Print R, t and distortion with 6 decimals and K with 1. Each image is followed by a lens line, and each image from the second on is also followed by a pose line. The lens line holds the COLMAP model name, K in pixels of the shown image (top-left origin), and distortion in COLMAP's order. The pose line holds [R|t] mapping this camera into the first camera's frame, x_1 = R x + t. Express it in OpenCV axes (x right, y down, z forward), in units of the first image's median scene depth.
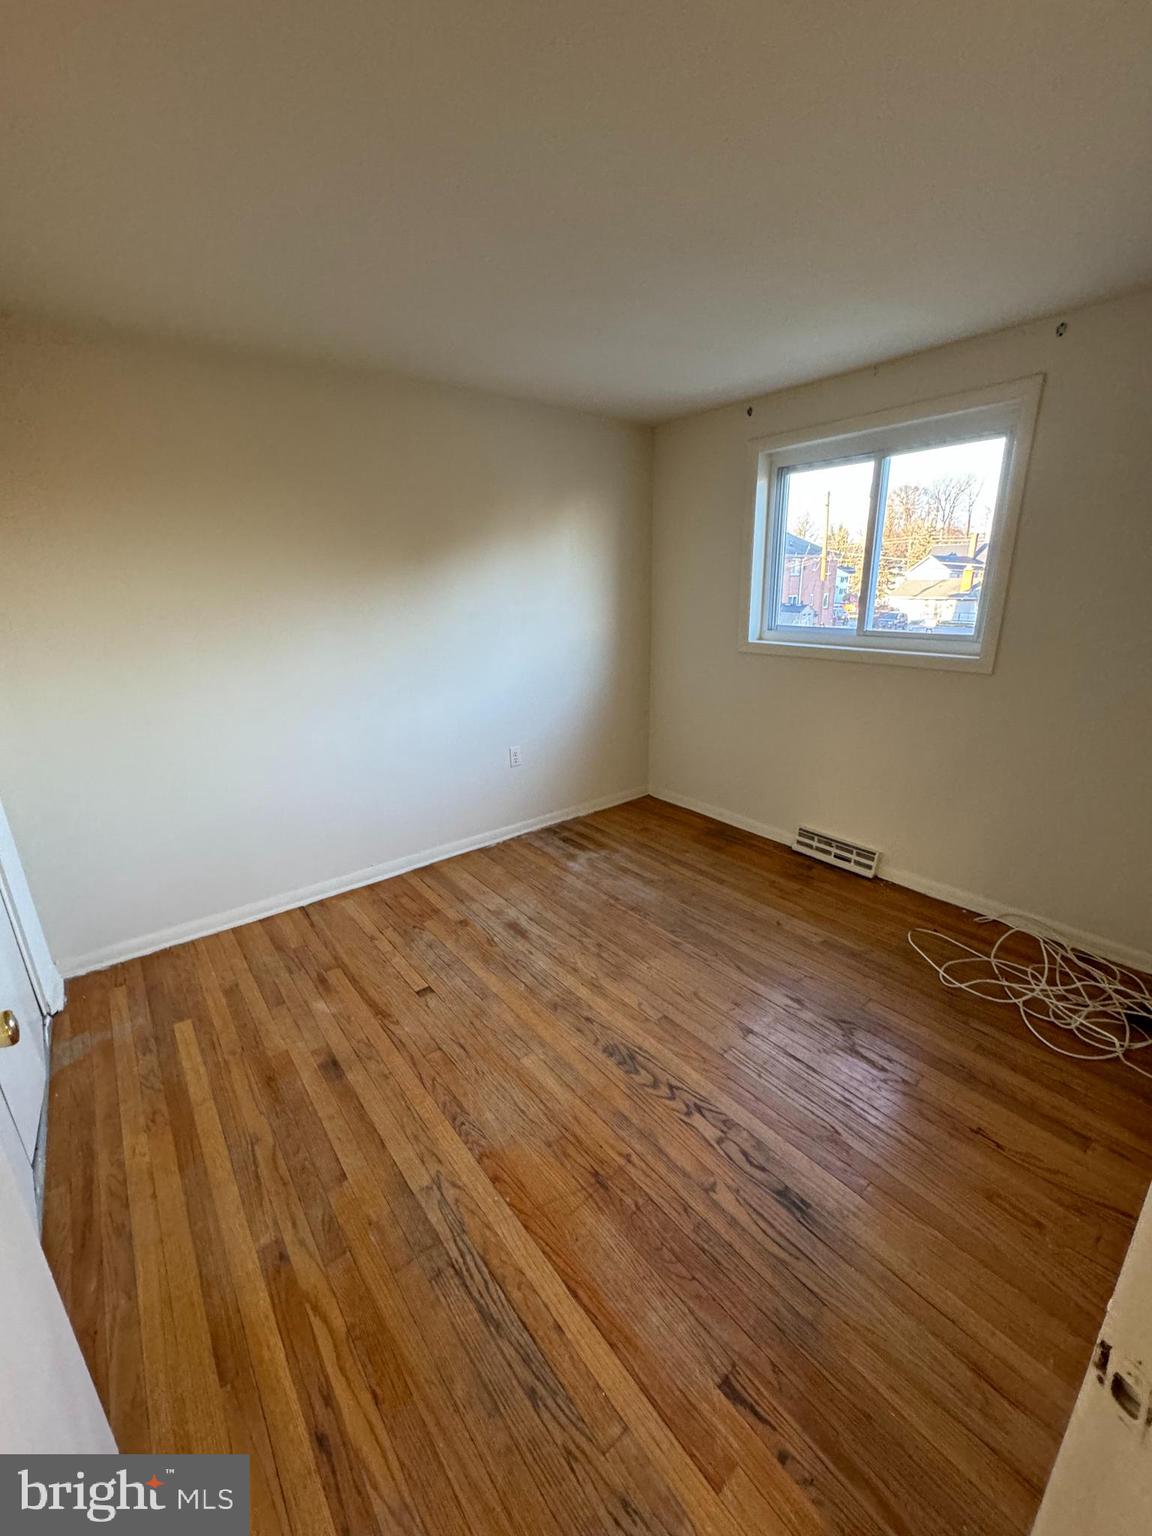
lens RADIAL K [[610.9, 0, 576.2], [0, 610.9, 769.8], [0, 0, 1]] dist [-0.006488, 0.001382]
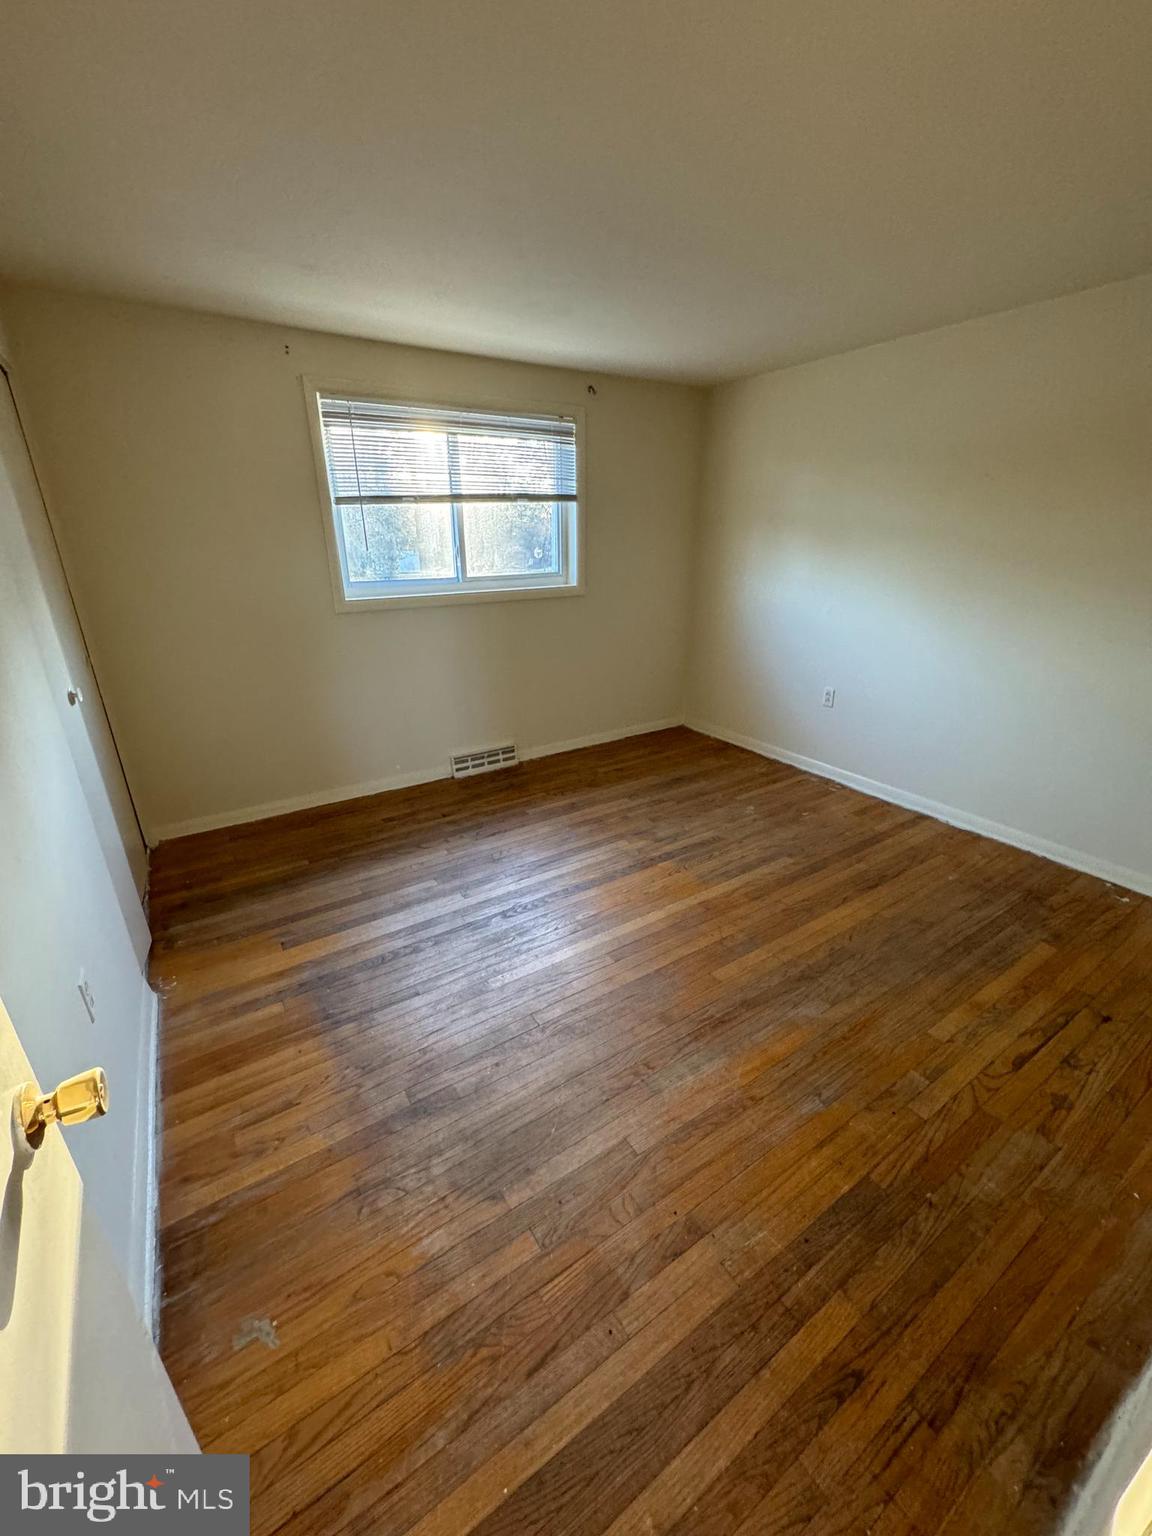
lens RADIAL K [[610.9, 0, 573.2], [0, 610.9, 764.4], [0, 0, 1]] dist [-0.006488, 0.001382]
pose [[0.095144, -0.342261, 0.934775, -1.136721], [0.300465, 0.905113, 0.300818, -0.282752], [-0.949036, 0.252246, 0.188953, 0.972297]]
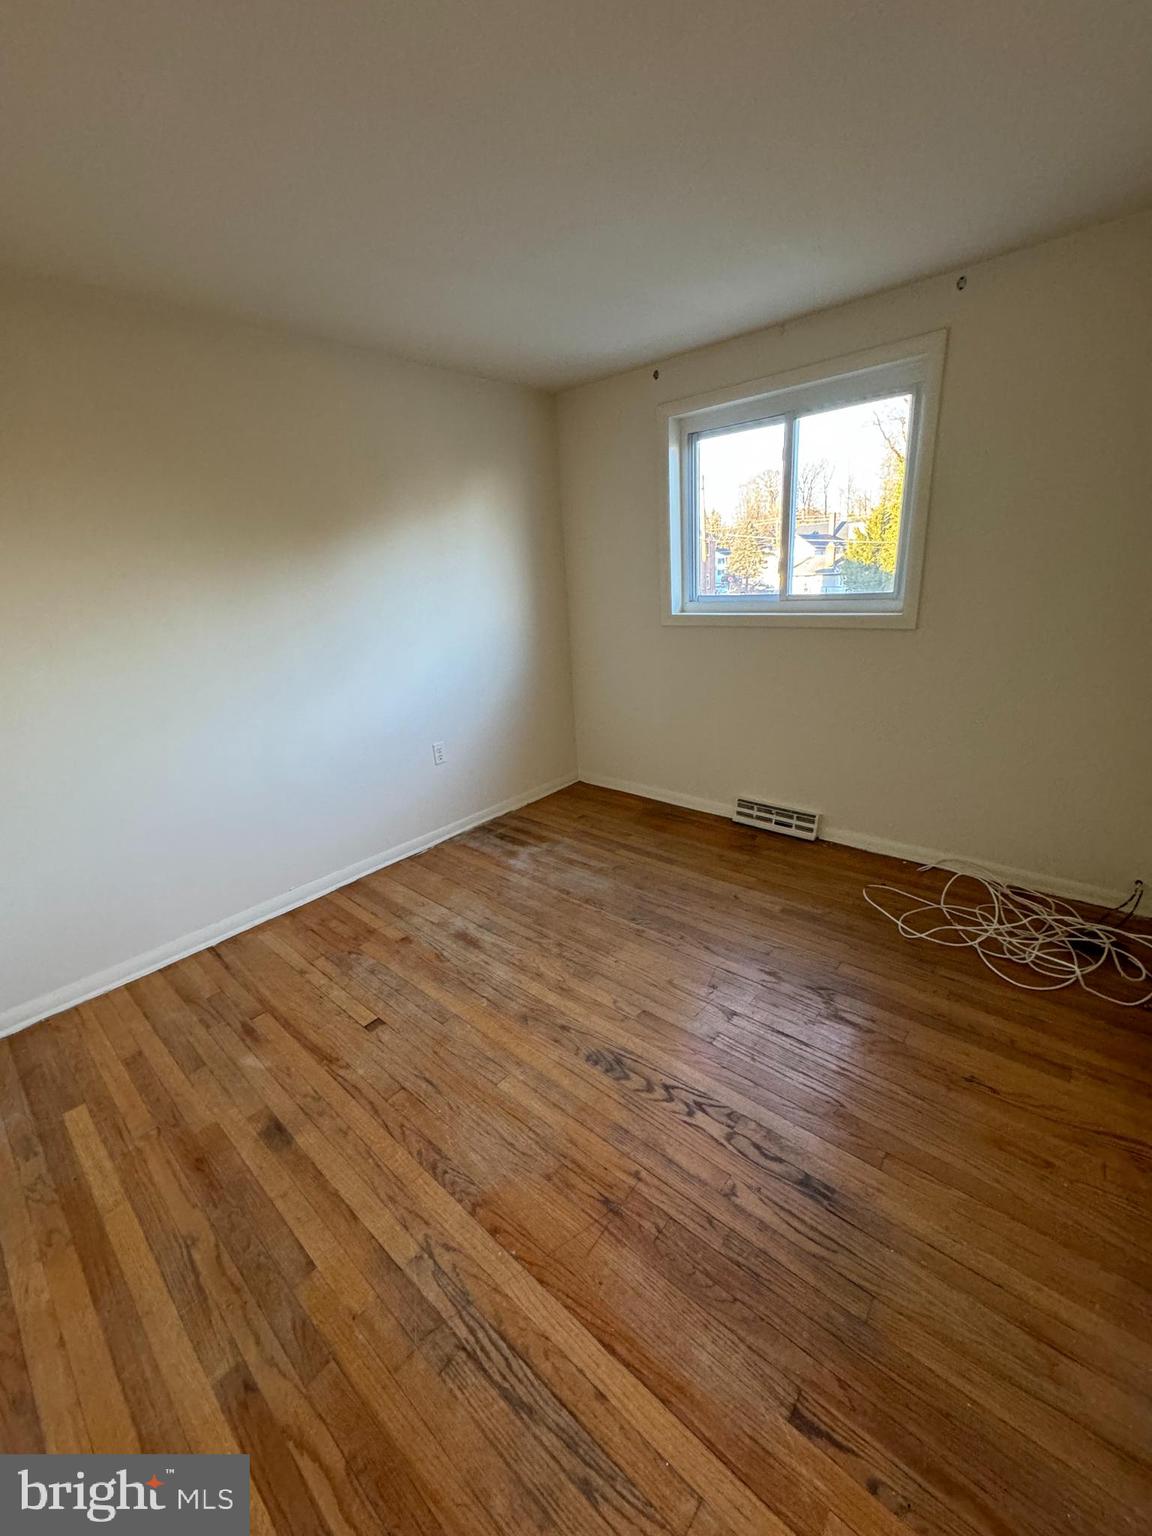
lens RADIAL K [[610.9, 0, 577.9], [0, 610.9, 768.3], [0, 0, 1]] dist [-0.006488, 0.001382]
pose [[0.983249, -0.094456, 0.155884, -0.070584], [0.092585, 0.995519, 0.019237, 0.004529], [-0.157003, -0.004482, 0.987588, 0.096872]]
